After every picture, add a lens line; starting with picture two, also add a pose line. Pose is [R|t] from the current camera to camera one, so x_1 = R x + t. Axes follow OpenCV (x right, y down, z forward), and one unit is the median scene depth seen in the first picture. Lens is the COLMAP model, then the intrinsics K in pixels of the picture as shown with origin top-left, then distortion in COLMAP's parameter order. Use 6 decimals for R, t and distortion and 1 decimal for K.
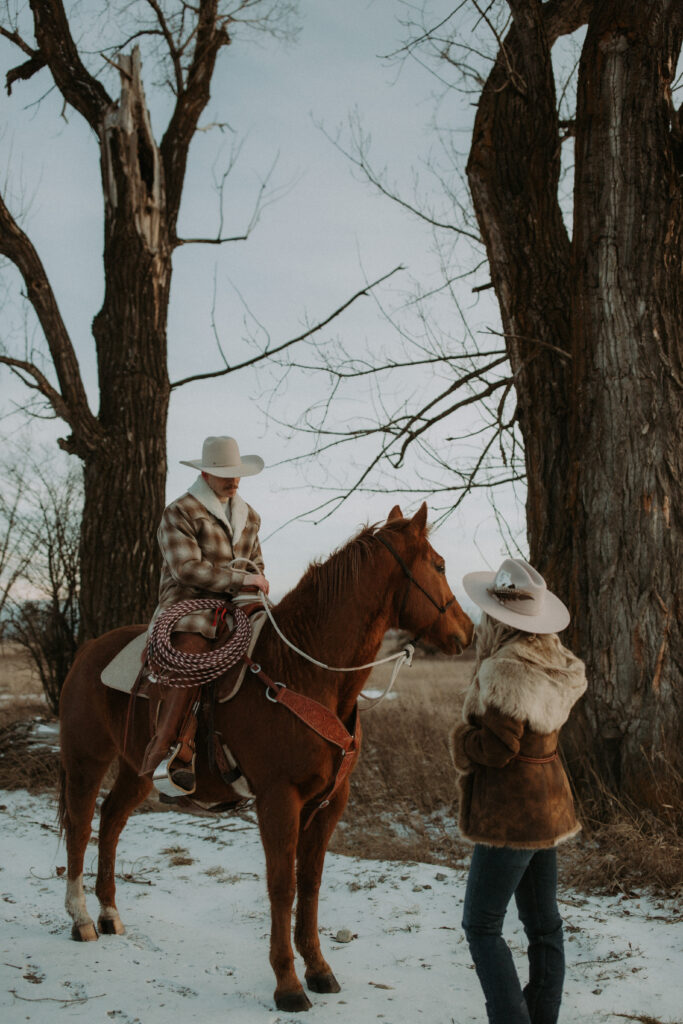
lens RADIAL K [[985.1, 0, 341.5], [0, 985.1, 512.0], [0, 0, 1]] dist [-0.006978, -0.017325]
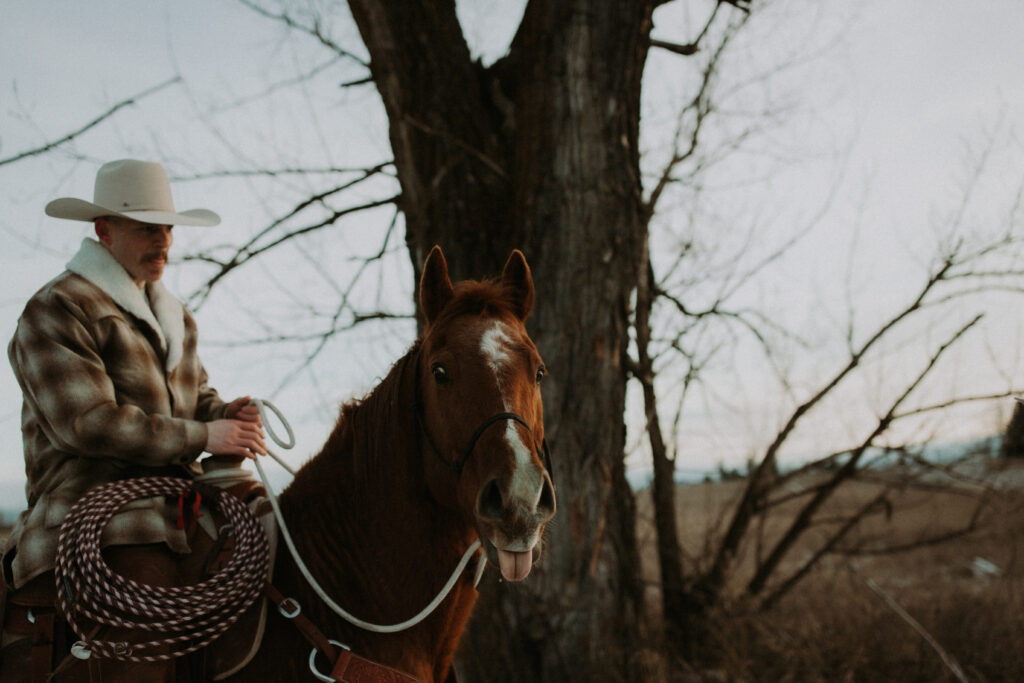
lens RADIAL K [[985.1, 0, 516.7], [0, 985.1, 349.8], [0, 0, 1]] dist [-0.006978, -0.017325]
pose [[0.892054, 0.027898, 0.451068, -0.124745], [-0.010999, 0.999137, -0.040043, 0.027037], [-0.451796, 0.030760, 0.891591, 0.300084]]
